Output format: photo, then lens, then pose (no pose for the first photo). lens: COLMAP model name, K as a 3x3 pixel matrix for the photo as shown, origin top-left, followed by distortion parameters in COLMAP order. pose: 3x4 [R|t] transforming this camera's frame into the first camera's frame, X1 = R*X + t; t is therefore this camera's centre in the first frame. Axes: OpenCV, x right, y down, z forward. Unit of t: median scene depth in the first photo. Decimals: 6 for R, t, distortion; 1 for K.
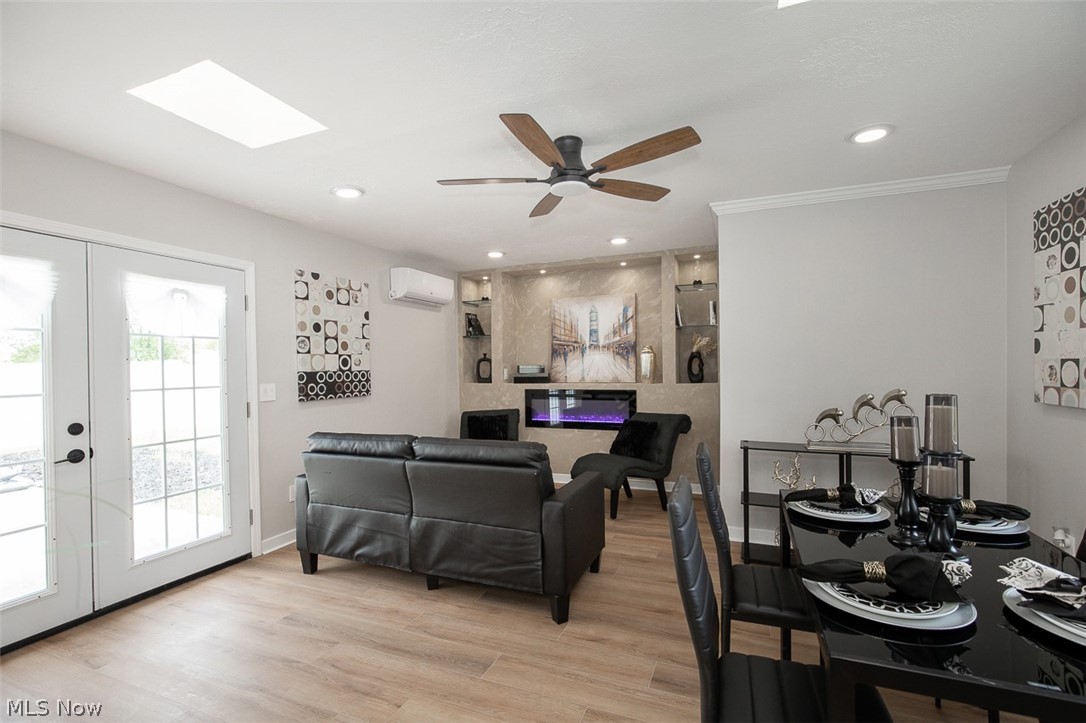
lens RADIAL K [[495.5, 0, 544.7], [0, 495.5, 365.9], [0, 0, 1]] dist [-0.008223, 0.000549]
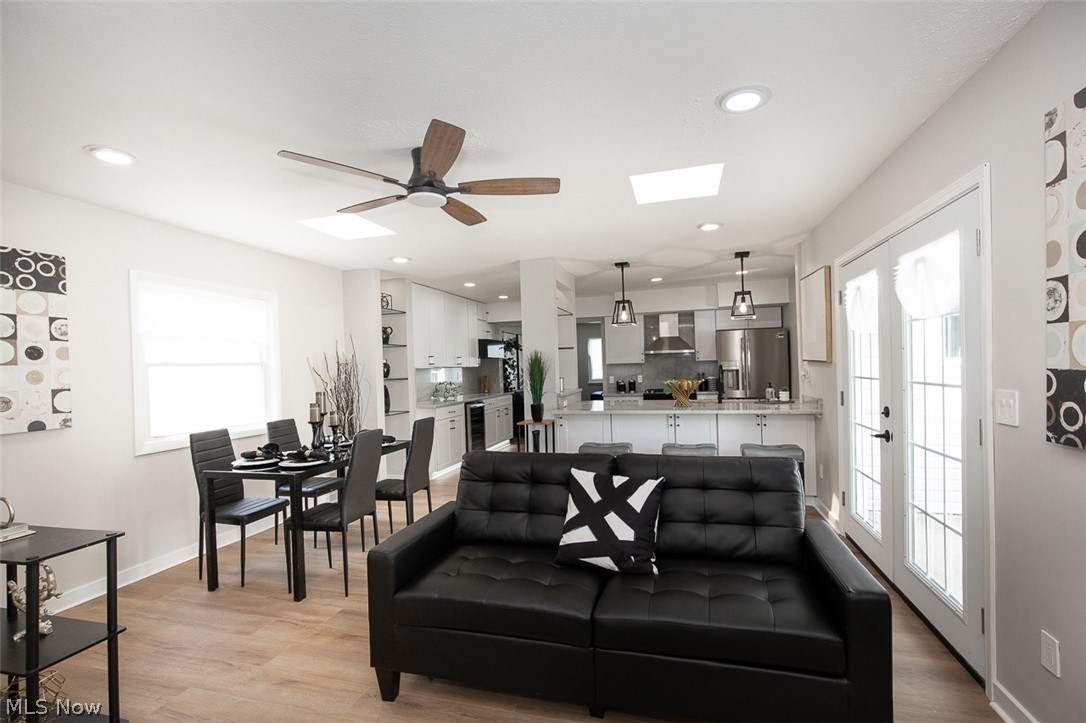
lens RADIAL K [[495.5, 0, 539.7], [0, 495.5, 366.9], [0, 0, 1]] dist [-0.008223, 0.000549]
pose [[-0.991884, 0.048794, -0.117415, -0.023760], [0.048135, 0.998805, 0.008435, -0.009844], [0.117686, 0.002715, -0.993047, 1.014214]]
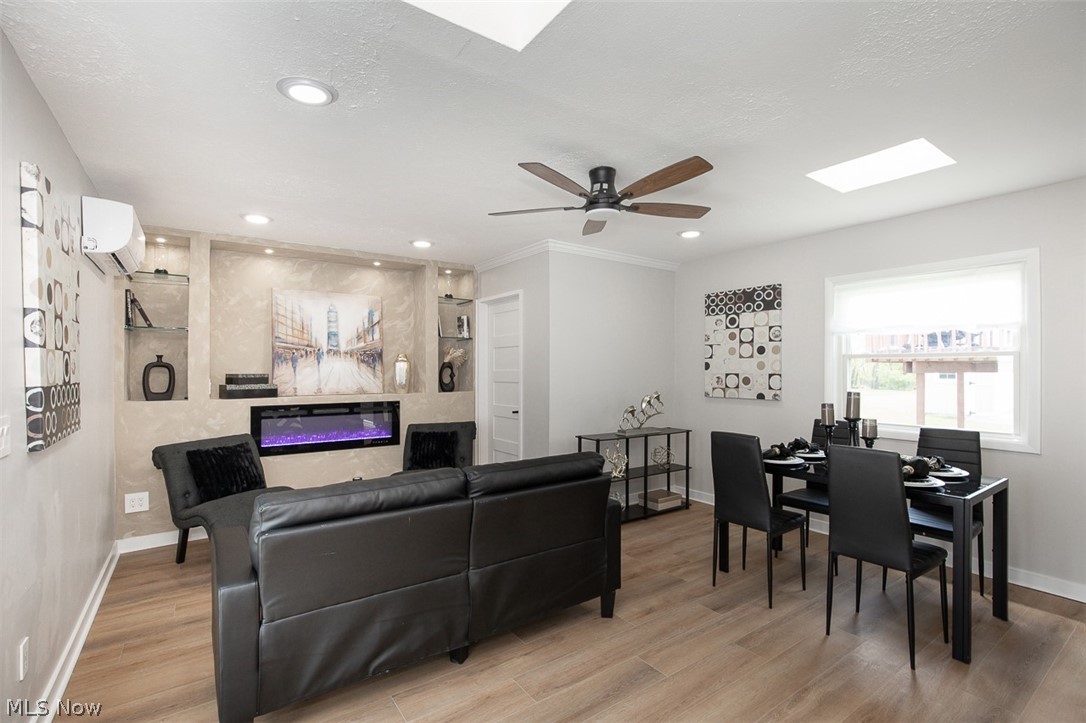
lens RADIAL K [[495.5, 0, 544.7], [0, 495.5, 364.0], [0, 0, 1]] dist [-0.008223, 0.000549]
pose [[0.534325, 0.022571, 0.844977, -0.472549], [-0.004947, 0.999710, -0.023576, -0.000798], [-0.845264, 0.008417, 0.534282, 0.266452]]
